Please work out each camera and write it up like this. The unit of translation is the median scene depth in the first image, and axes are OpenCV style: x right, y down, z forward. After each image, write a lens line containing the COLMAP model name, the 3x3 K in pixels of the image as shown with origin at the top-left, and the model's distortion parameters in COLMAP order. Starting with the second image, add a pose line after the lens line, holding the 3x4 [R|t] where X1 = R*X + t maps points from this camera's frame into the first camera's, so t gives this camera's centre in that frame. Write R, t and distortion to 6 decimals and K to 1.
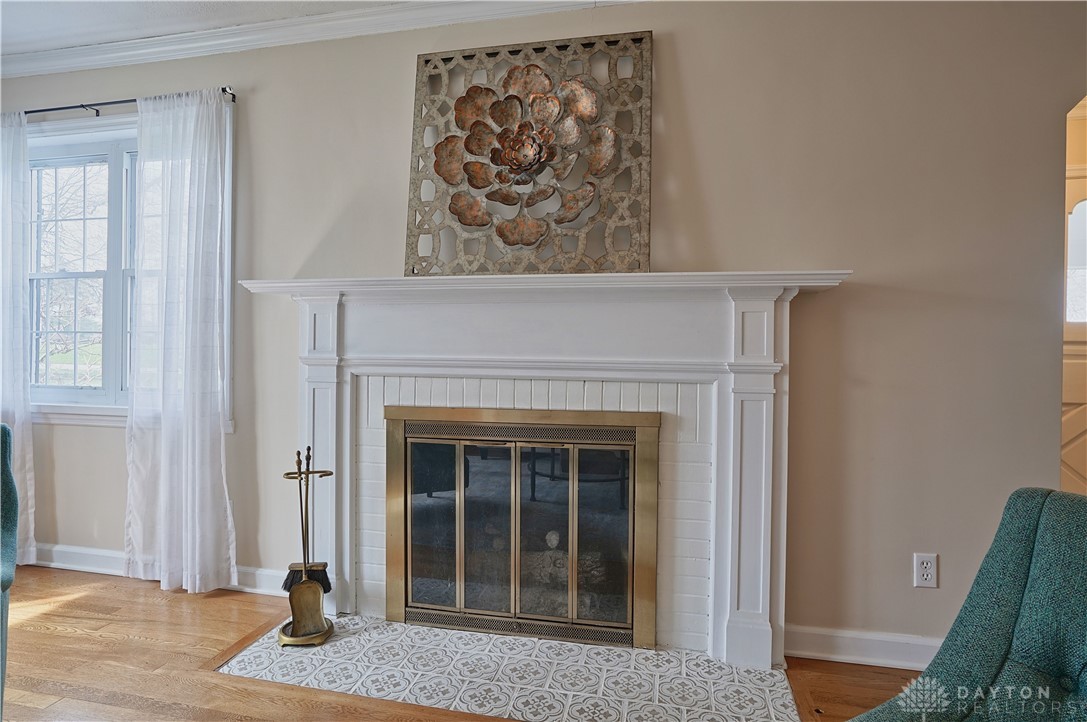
lens RADIAL K [[592.0, 0, 543.5], [0, 592.0, 359.7], [0, 0, 1]] dist [-0.001910, -0.000176]
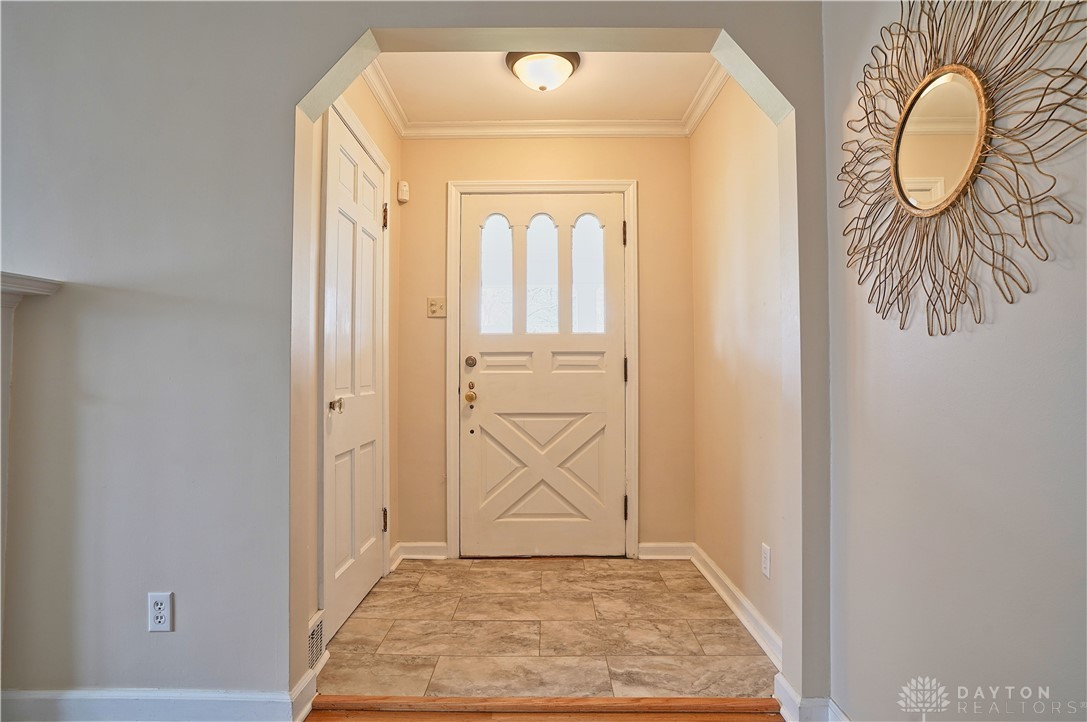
lens RADIAL K [[592.0, 0, 541.9], [0, 592.0, 361.4], [0, 0, 1]] dist [-0.001910, -0.000176]
pose [[0.978306, -0.006081, 0.207076, 0.993962], [0.011354, 0.999641, -0.024282, 0.014830], [-0.206854, 0.026106, 0.978023, 0.023307]]
